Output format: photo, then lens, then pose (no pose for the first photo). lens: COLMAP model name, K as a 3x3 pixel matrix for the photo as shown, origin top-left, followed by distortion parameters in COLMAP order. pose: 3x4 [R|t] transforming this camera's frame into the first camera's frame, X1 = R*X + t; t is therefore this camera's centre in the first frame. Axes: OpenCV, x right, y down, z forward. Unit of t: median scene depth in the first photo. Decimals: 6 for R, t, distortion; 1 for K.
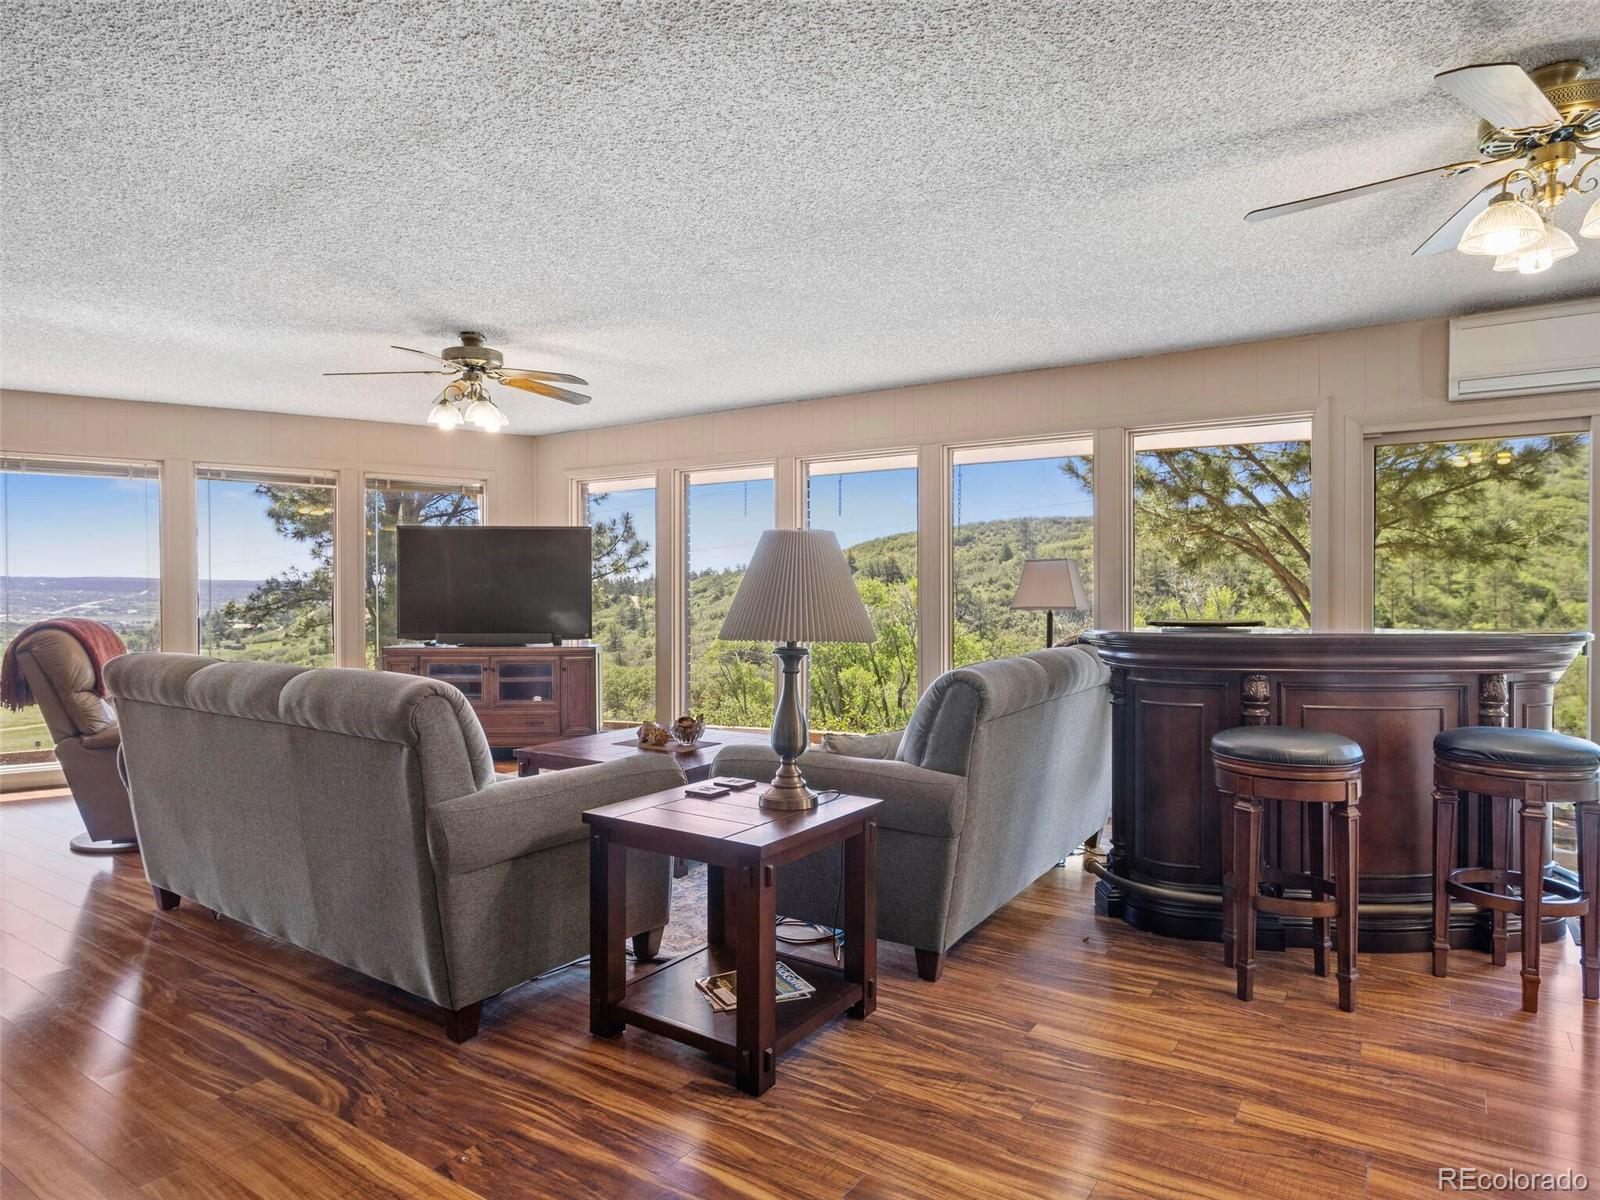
lens RADIAL K [[949.5, 0, 788.4], [0, 949.5, 583.9], [0, 0, 1]] dist [-0.004704, -0.001357]
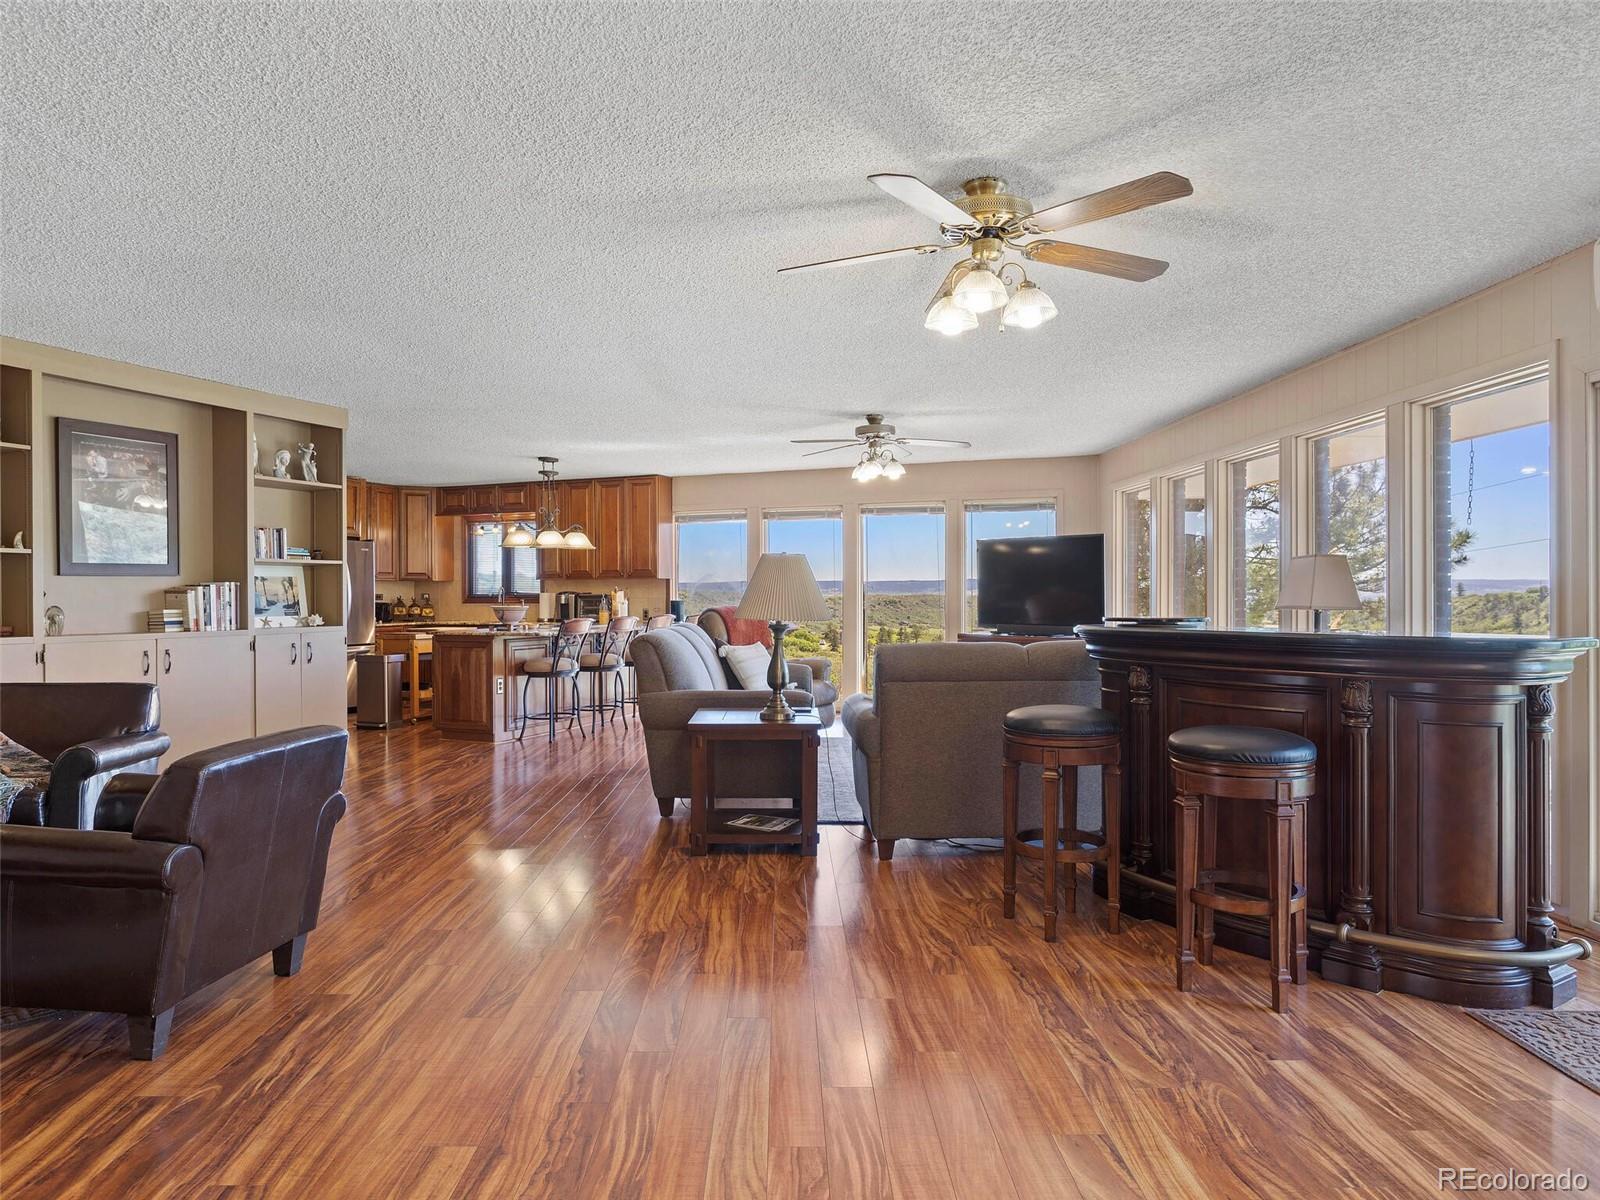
lens RADIAL K [[1069.7, 0, 796.4], [0, 1069.7, 608.5], [0, 0, 1]] dist [0.001456, 0.000054]
pose [[0.546904, 0.006164, -0.837172, 1.096893], [0.003677, 0.999946, 0.009765, 0.016175], [0.837187, -0.008419, 0.546852, 0.009410]]
